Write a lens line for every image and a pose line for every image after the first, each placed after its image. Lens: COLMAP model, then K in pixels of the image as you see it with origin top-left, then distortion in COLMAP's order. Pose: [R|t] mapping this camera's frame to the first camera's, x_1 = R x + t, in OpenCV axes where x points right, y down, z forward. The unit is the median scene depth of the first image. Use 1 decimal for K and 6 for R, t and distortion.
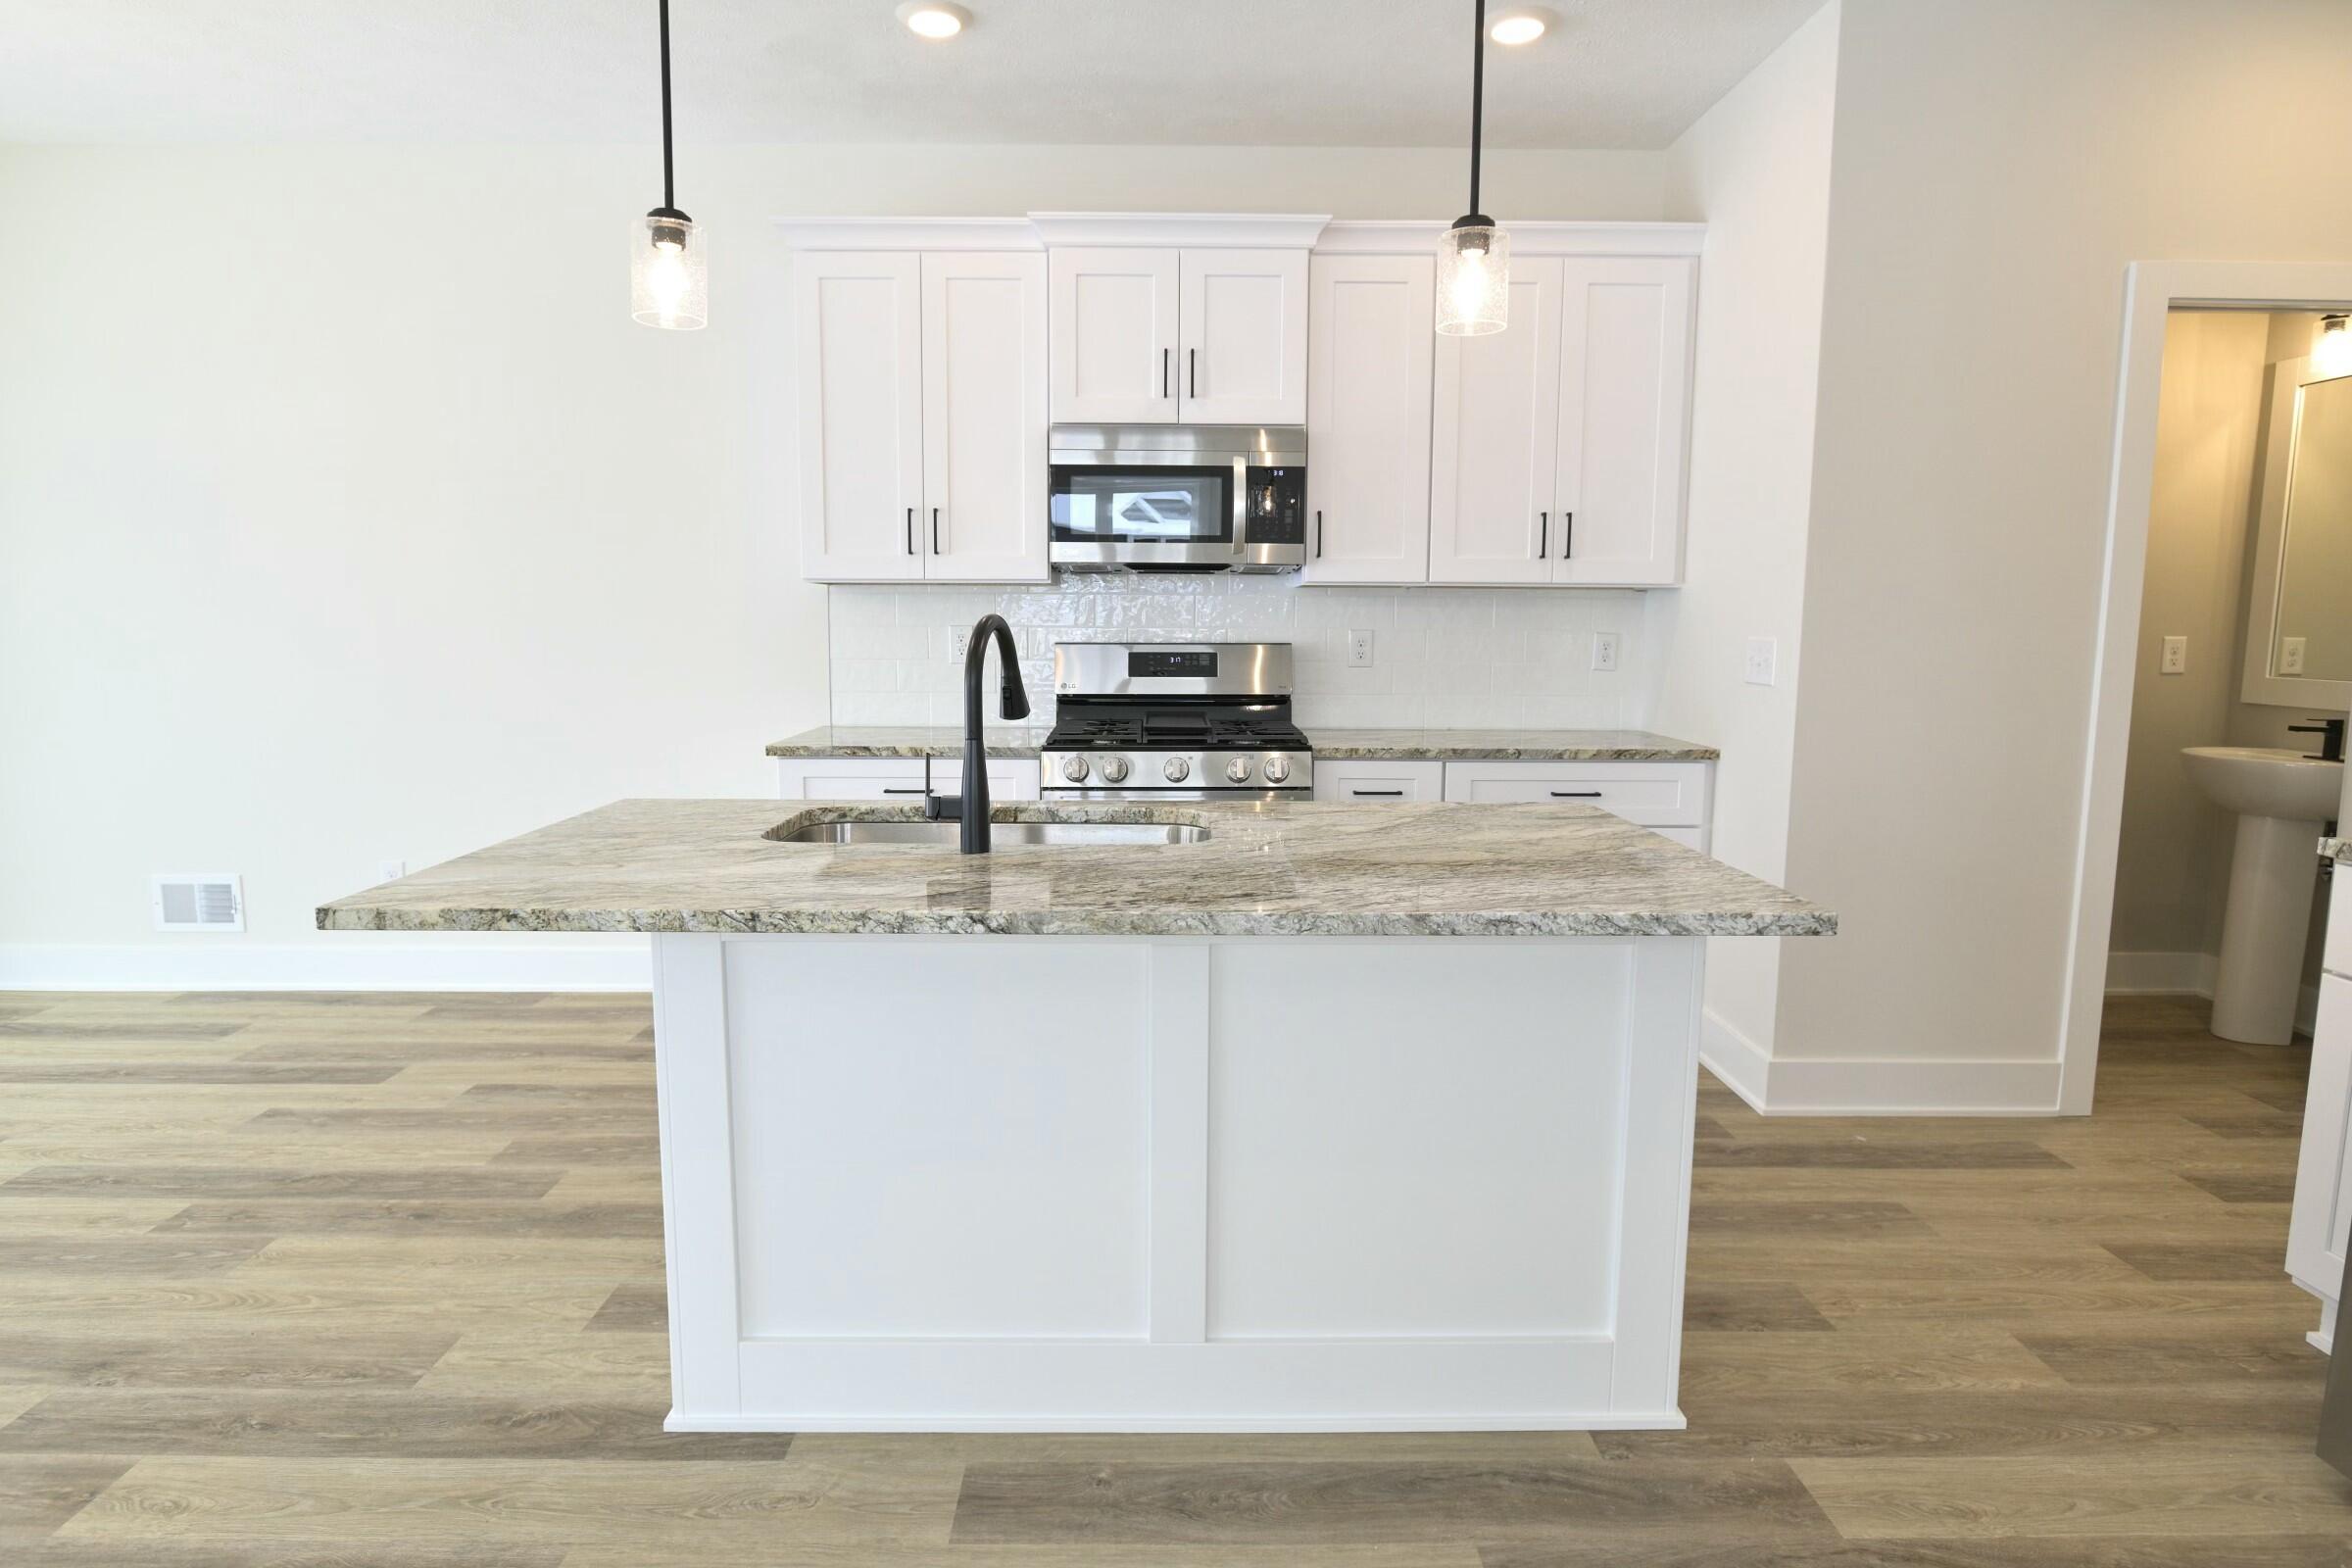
lens RADIAL K [[1310.9, 0, 1165.0], [0, 1310.9, 782.4], [0, 0, 1]] dist [-0.020788, 0.007297]
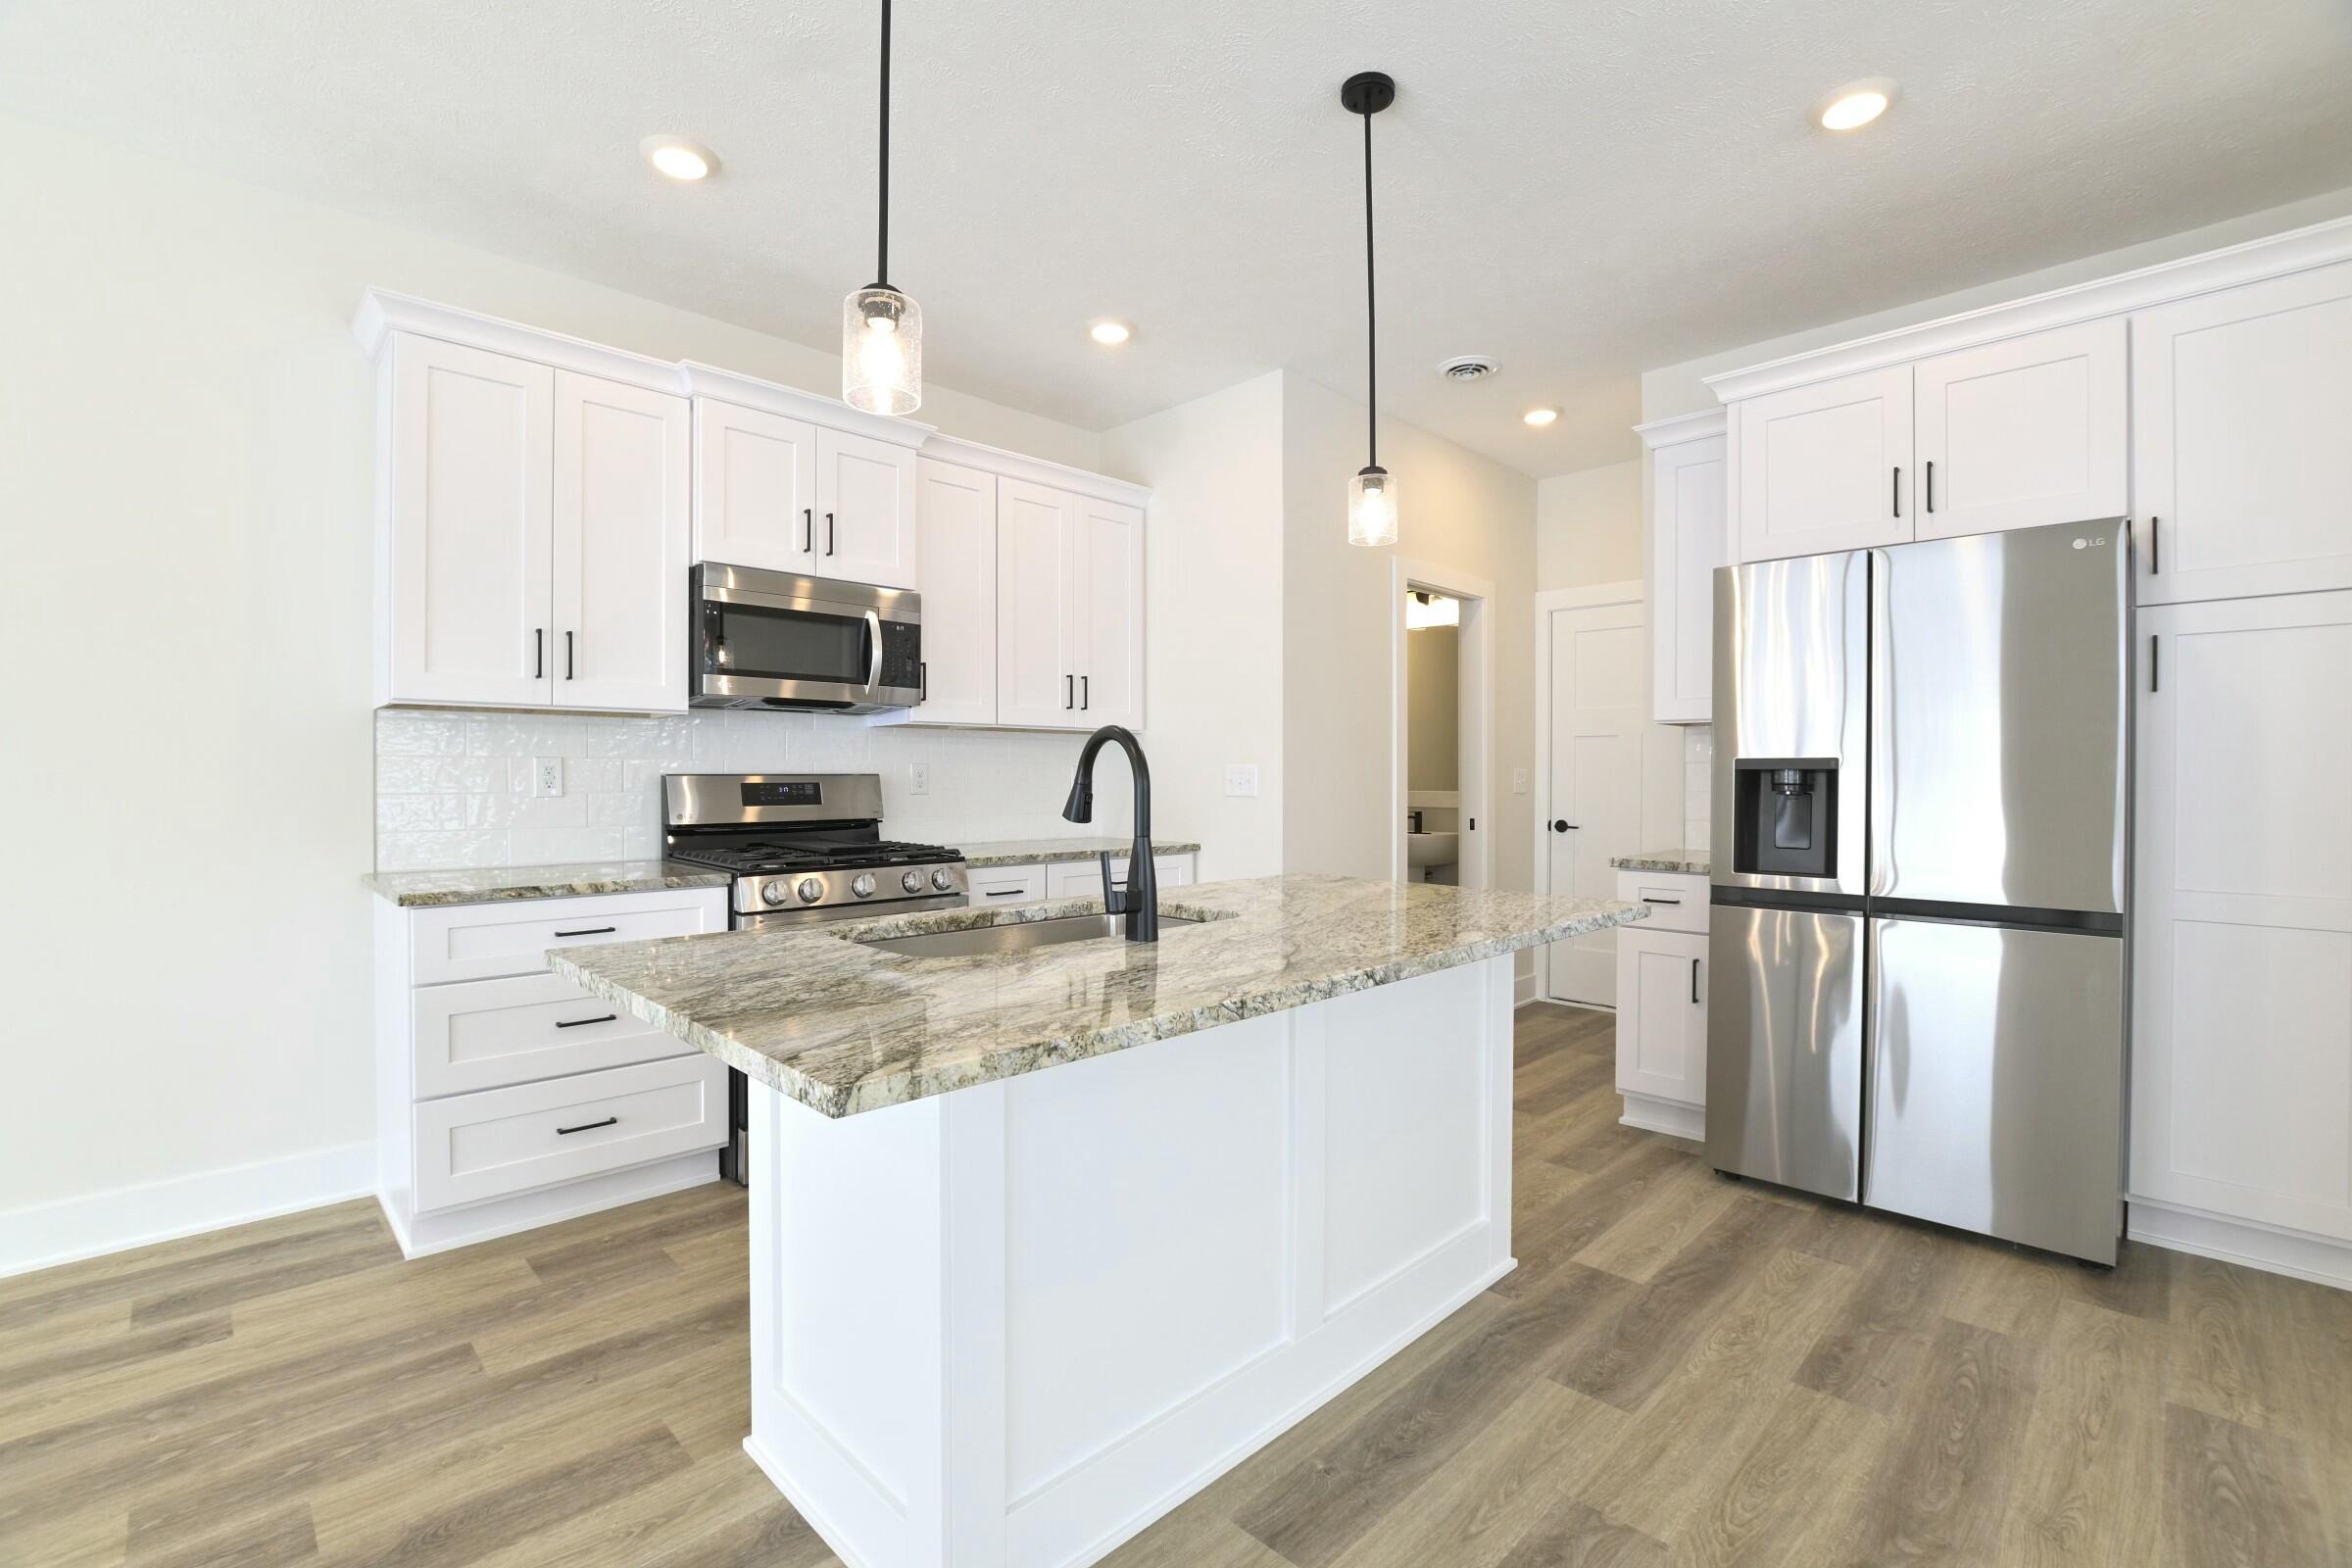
lens RADIAL K [[1034.2, 0, 1166.3], [0, 1034.2, 782.6], [0, 0, 1]] dist [-0.032811, 0.004602]
pose [[0.718504, -0.008630, 0.695470, -0.411678], [0.089427, 0.992770, -0.080069, -0.003599], [-0.689750, 0.119724, 0.714080, 0.205133]]
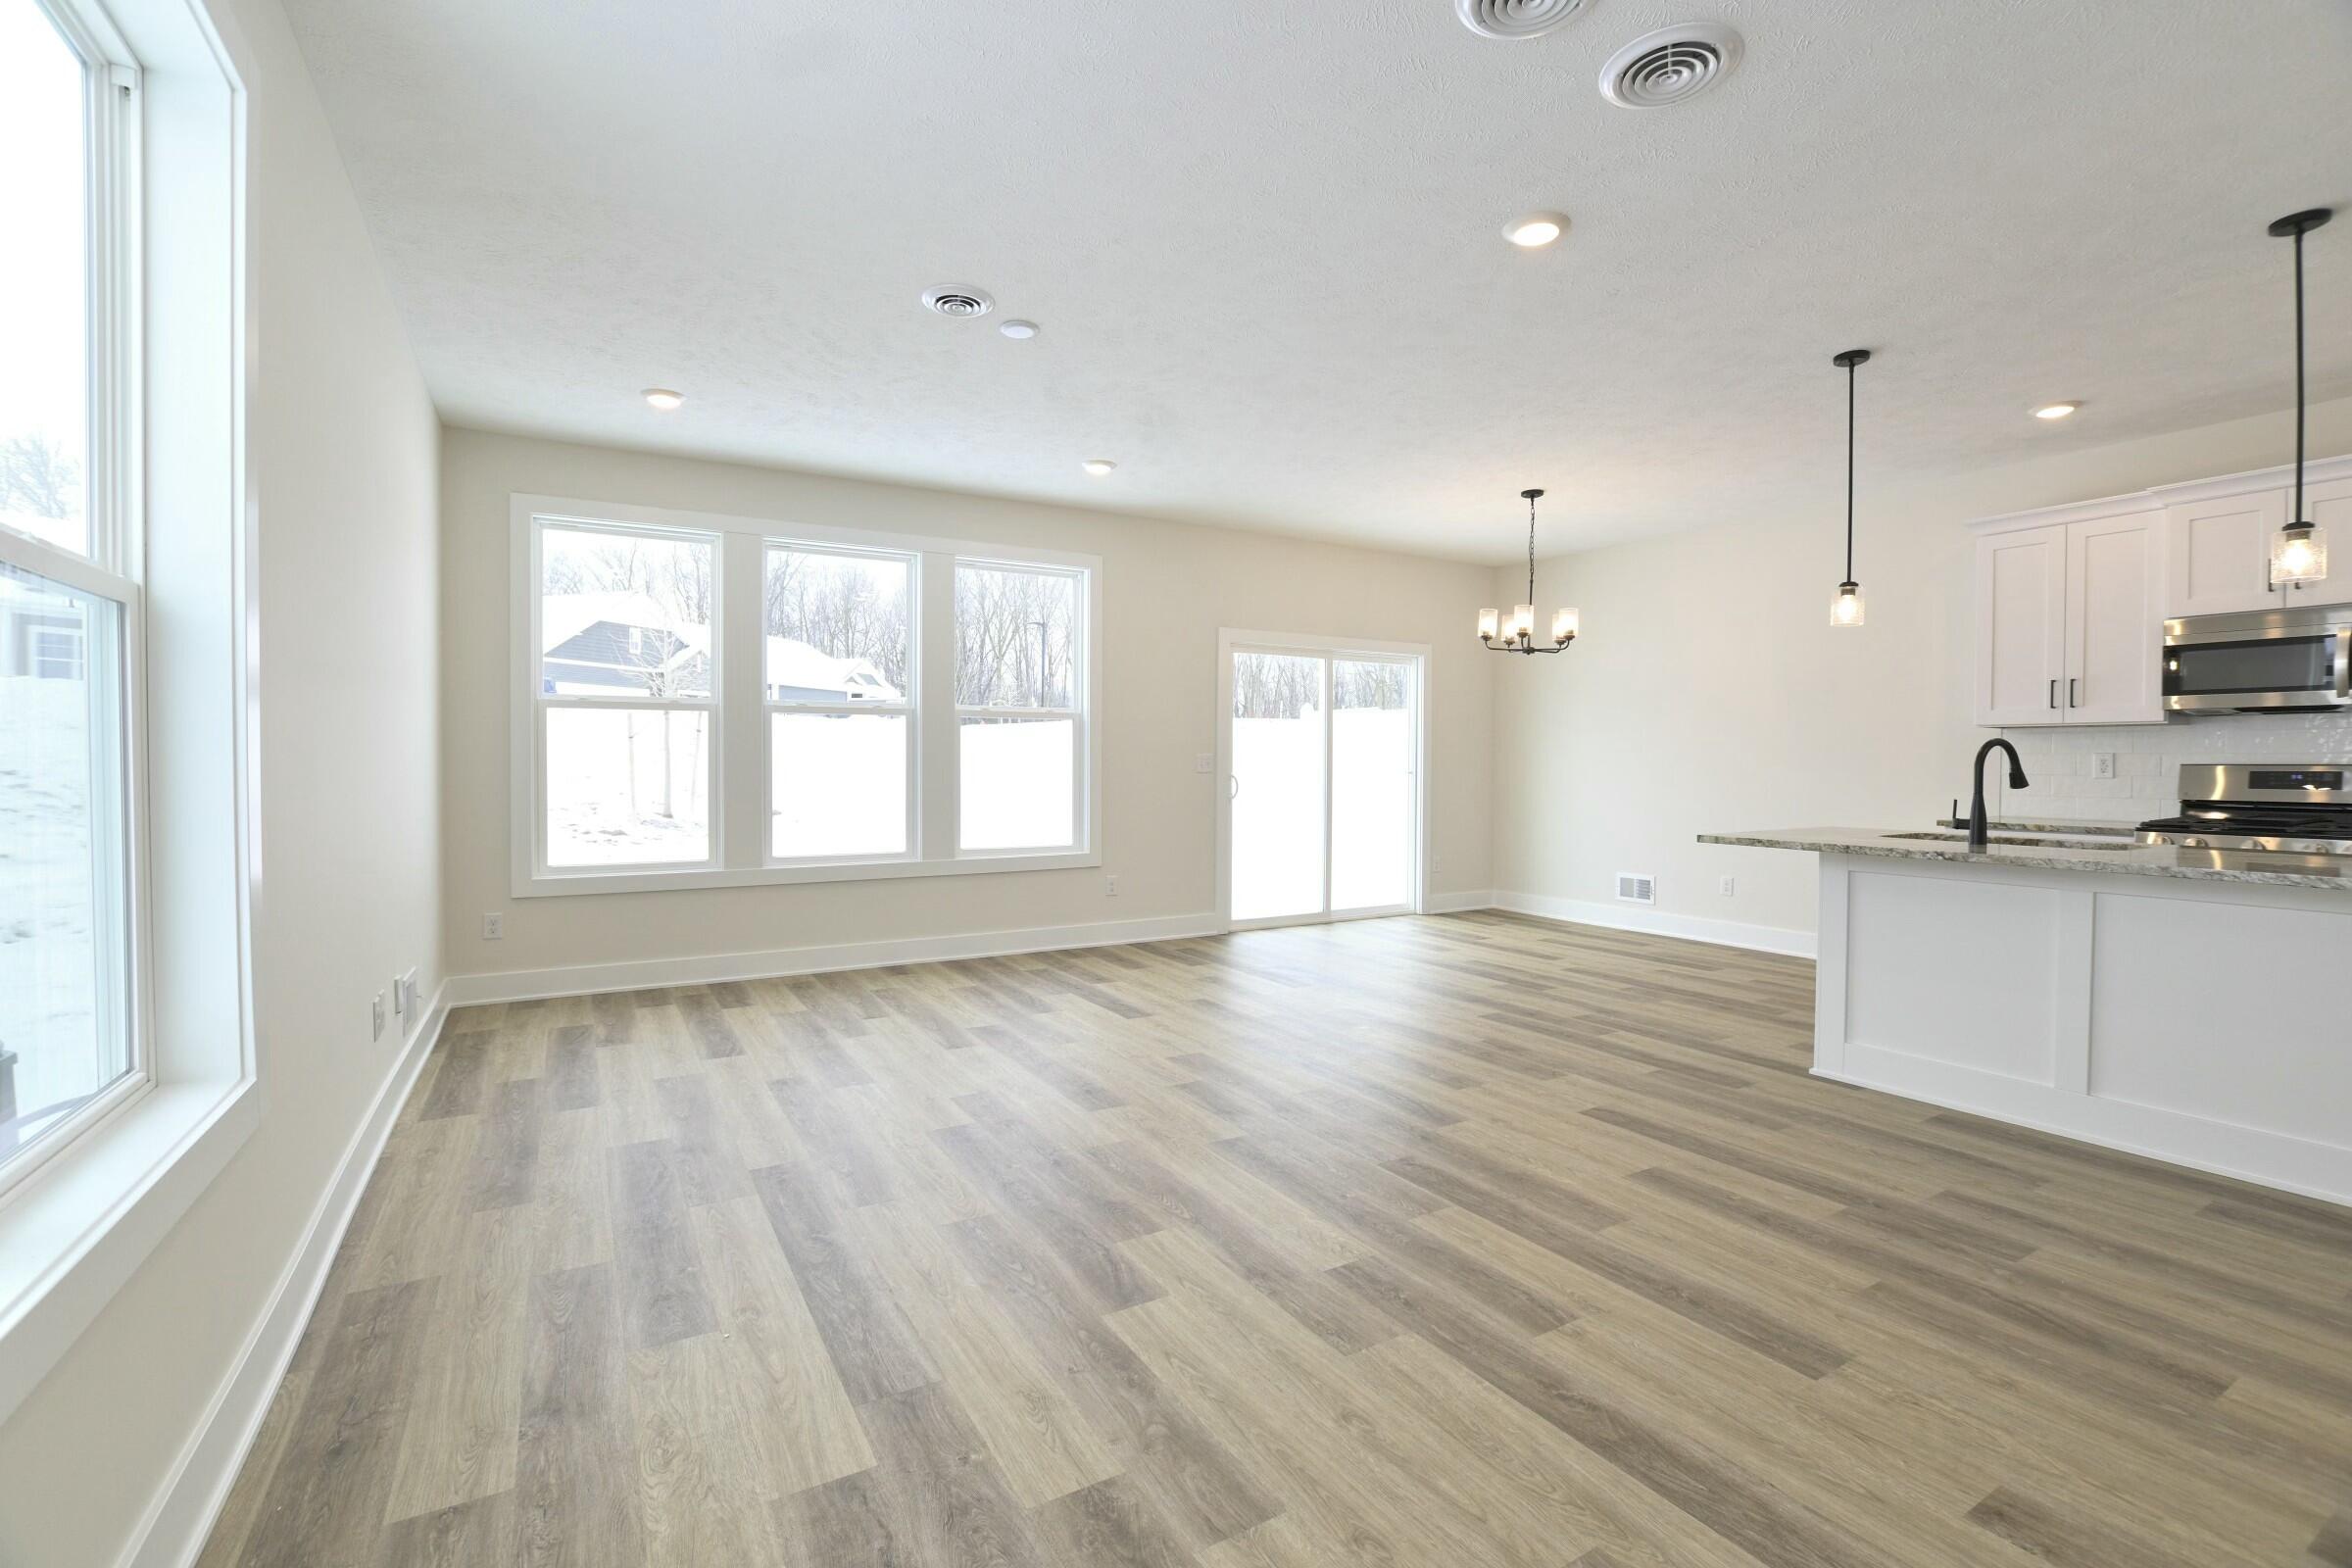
lens RADIAL K [[1034.2, 0, 1159.9], [0, 1034.2, 783.2], [0, 0, 1]] dist [-0.032811, 0.004602]
pose [[0.493422, 0.015954, -0.869644, 0.375615], [-0.110371, 0.992898, -0.044408, 0.100942], [0.862759, 0.117895, 0.491678, -0.592253]]
